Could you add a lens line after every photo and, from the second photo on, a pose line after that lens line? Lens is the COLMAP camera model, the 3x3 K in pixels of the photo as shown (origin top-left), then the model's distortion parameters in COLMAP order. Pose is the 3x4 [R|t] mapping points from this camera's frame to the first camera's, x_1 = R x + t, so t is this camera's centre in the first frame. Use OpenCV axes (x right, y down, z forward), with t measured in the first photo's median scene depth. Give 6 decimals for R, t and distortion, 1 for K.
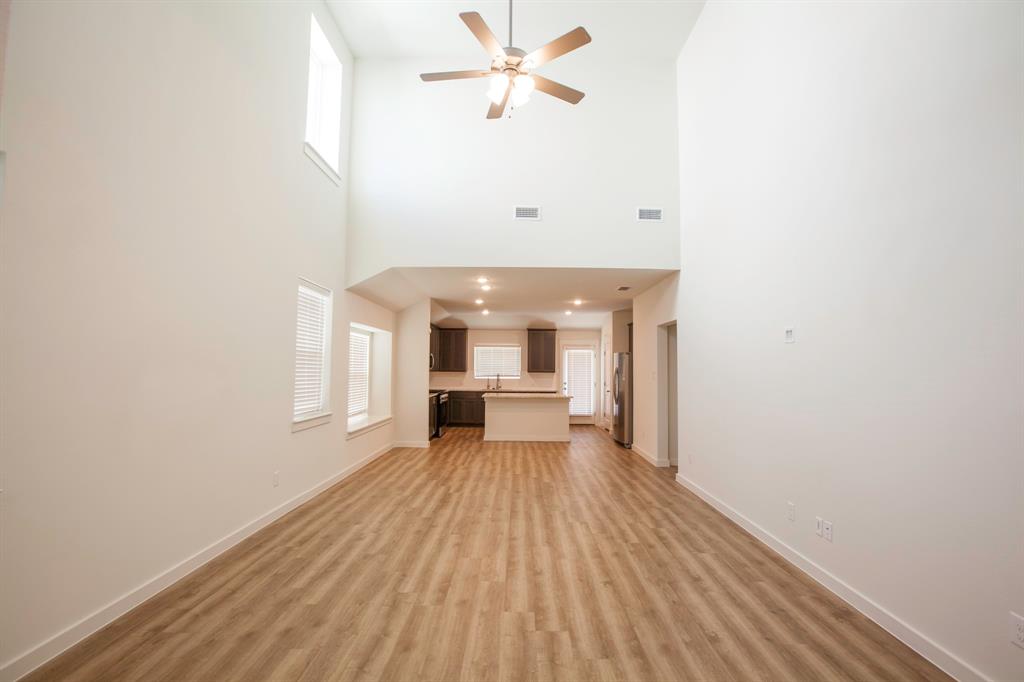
lens RADIAL K [[466.7, 0, 515.9], [0, 466.7, 343.7], [0, 0, 1]] dist [-0.053139, 0.017203]
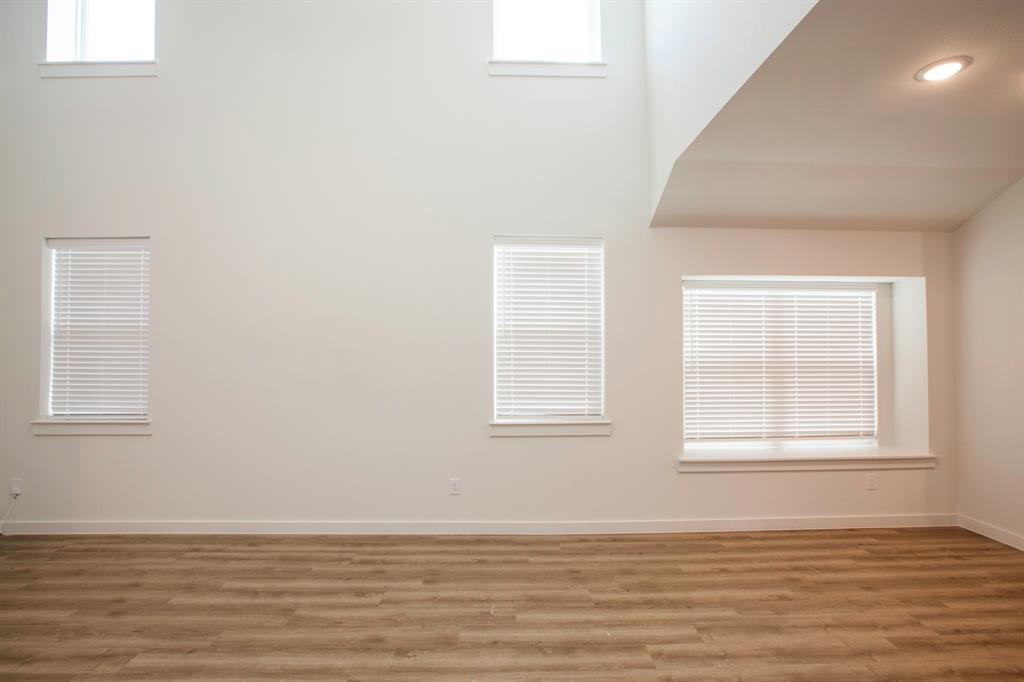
lens RADIAL K [[466.7, 0, 511.5], [0, 466.7, 352.7], [0, 0, 1]] dist [-0.053139, 0.017203]
pose [[0.026534, -0.017452, -0.999496, 0.299682], [0.057246, 0.998233, -0.015910, 0.061609], [0.998007, -0.056795, 0.027486, 0.979039]]
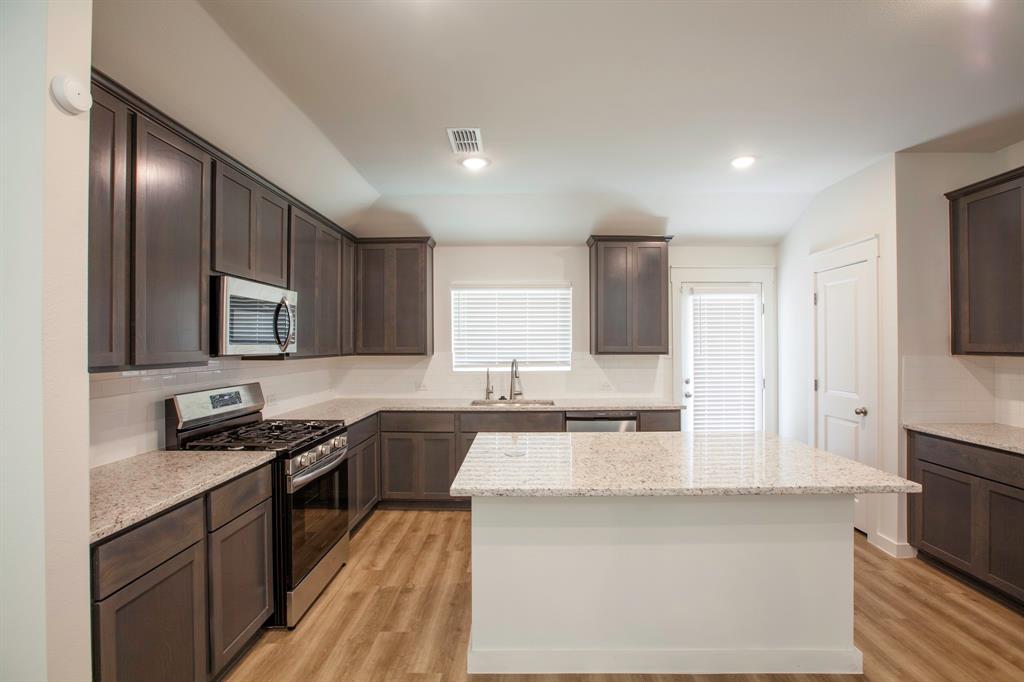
lens RADIAL K [[466.7, 0, 515.1], [0, 466.7, 343.3], [0, 0, 1]] dist [-0.053139, 0.017203]
pose [[0.999891, -0.012547, -0.007823, -0.083324], [0.012932, 0.998598, 0.051328, 0.080066], [0.007168, -0.051423, 0.998651, 1.534738]]
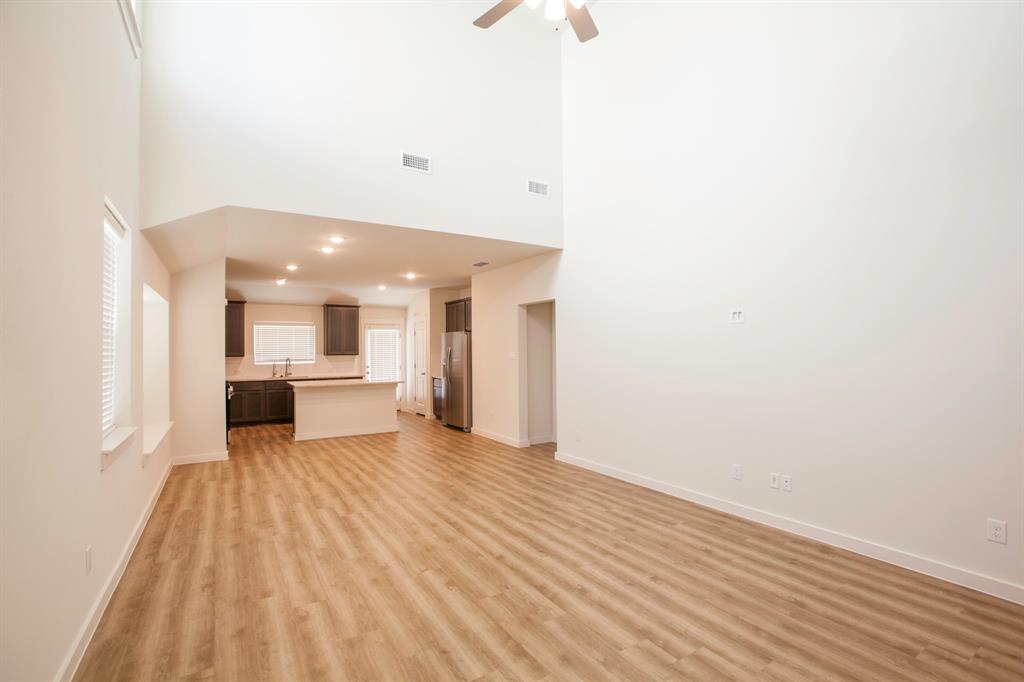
lens RADIAL K [[466.7, 0, 516.4], [0, 466.7, 344.0], [0, 0, 1]] dist [-0.053139, 0.017203]
pose [[0.840197, -0.011046, 0.542168, -0.341441], [-0.012145, 0.999158, 0.039179, 0.008032], [-0.542145, -0.039503, 0.839356, 0.251166]]
